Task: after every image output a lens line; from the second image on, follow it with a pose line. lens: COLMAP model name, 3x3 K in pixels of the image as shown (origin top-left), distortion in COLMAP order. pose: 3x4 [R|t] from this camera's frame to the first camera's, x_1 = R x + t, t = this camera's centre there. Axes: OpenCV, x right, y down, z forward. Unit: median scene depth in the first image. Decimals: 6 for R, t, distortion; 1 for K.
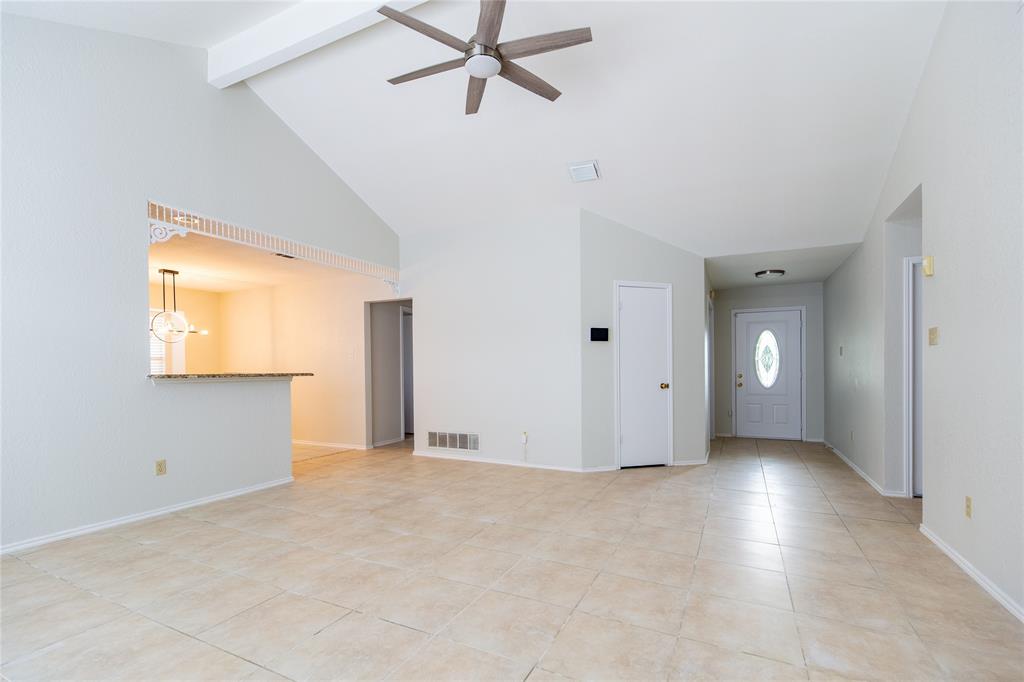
lens RADIAL K [[456.0, 0, 503.1], [0, 456.0, 372.6], [0, 0, 1]] dist [-0.004434, -0.000629]
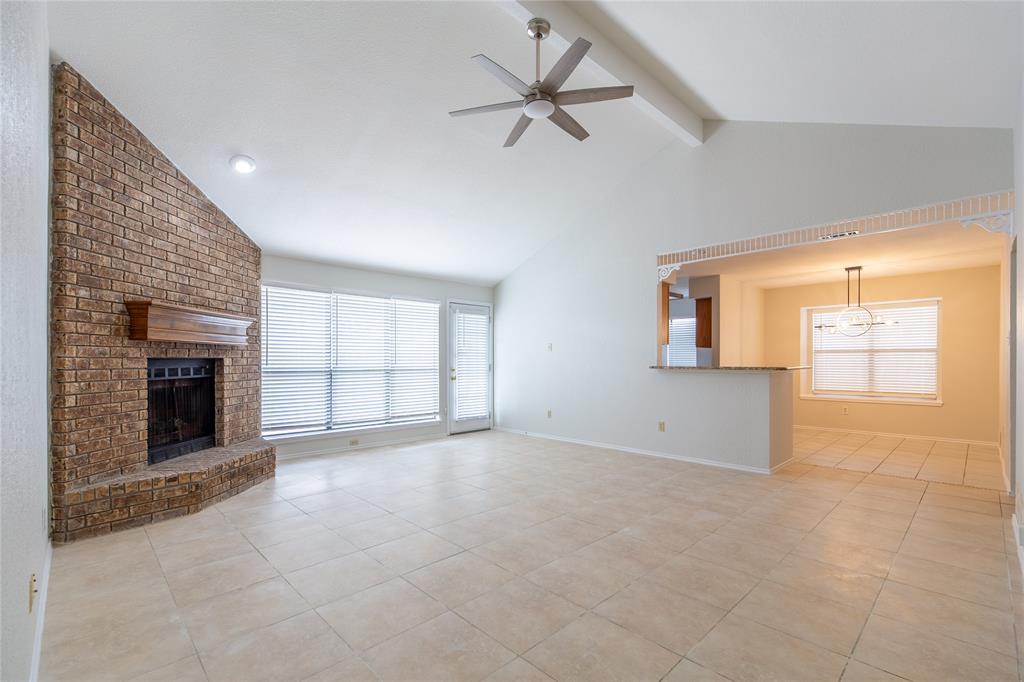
lens RADIAL K [[456.0, 0, 523.1], [0, 456.0, 360.6], [0, 0, 1]] dist [-0.004434, -0.000629]
pose [[-0.304785, 0.003651, -0.952414, 0.774384], [-0.003612, 0.999981, 0.004989, -0.018182], [0.952414, 0.004961, -0.304766, 0.928091]]
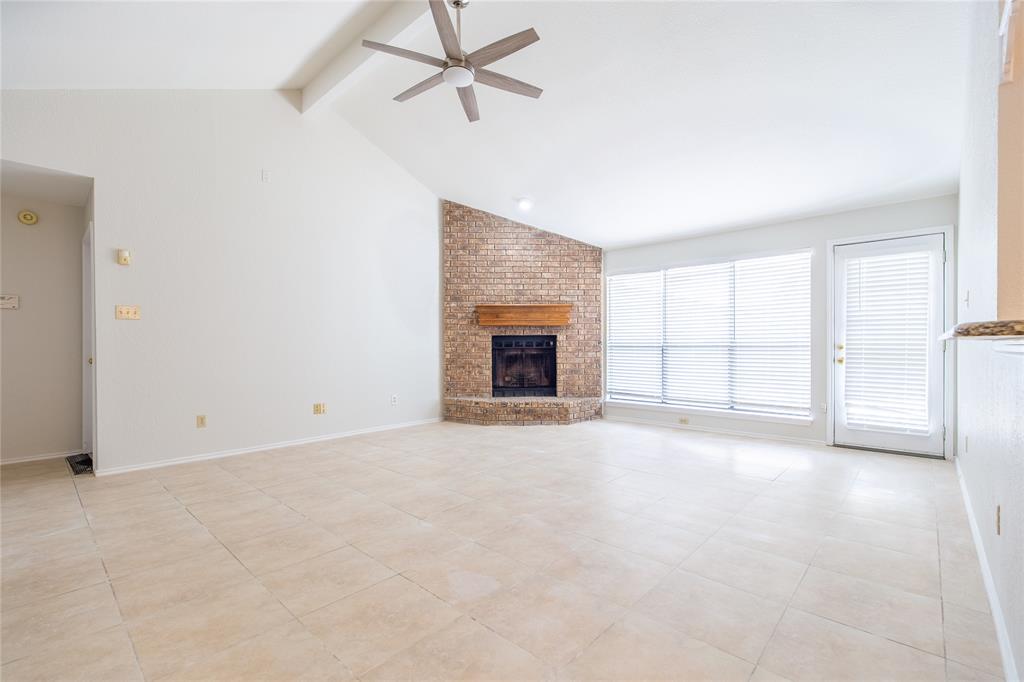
lens RADIAL K [[456.1, 0, 506.5], [0, 456.1, 345.5], [0, 0, 1]] dist [0.001150, 0.000854]
pose [[-0.961718, 0.005977, 0.273977, -0.333237], [0.007797, 0.999954, 0.005555, 0.010041], [-0.273932, 0.007478, -0.961720, 1.475431]]
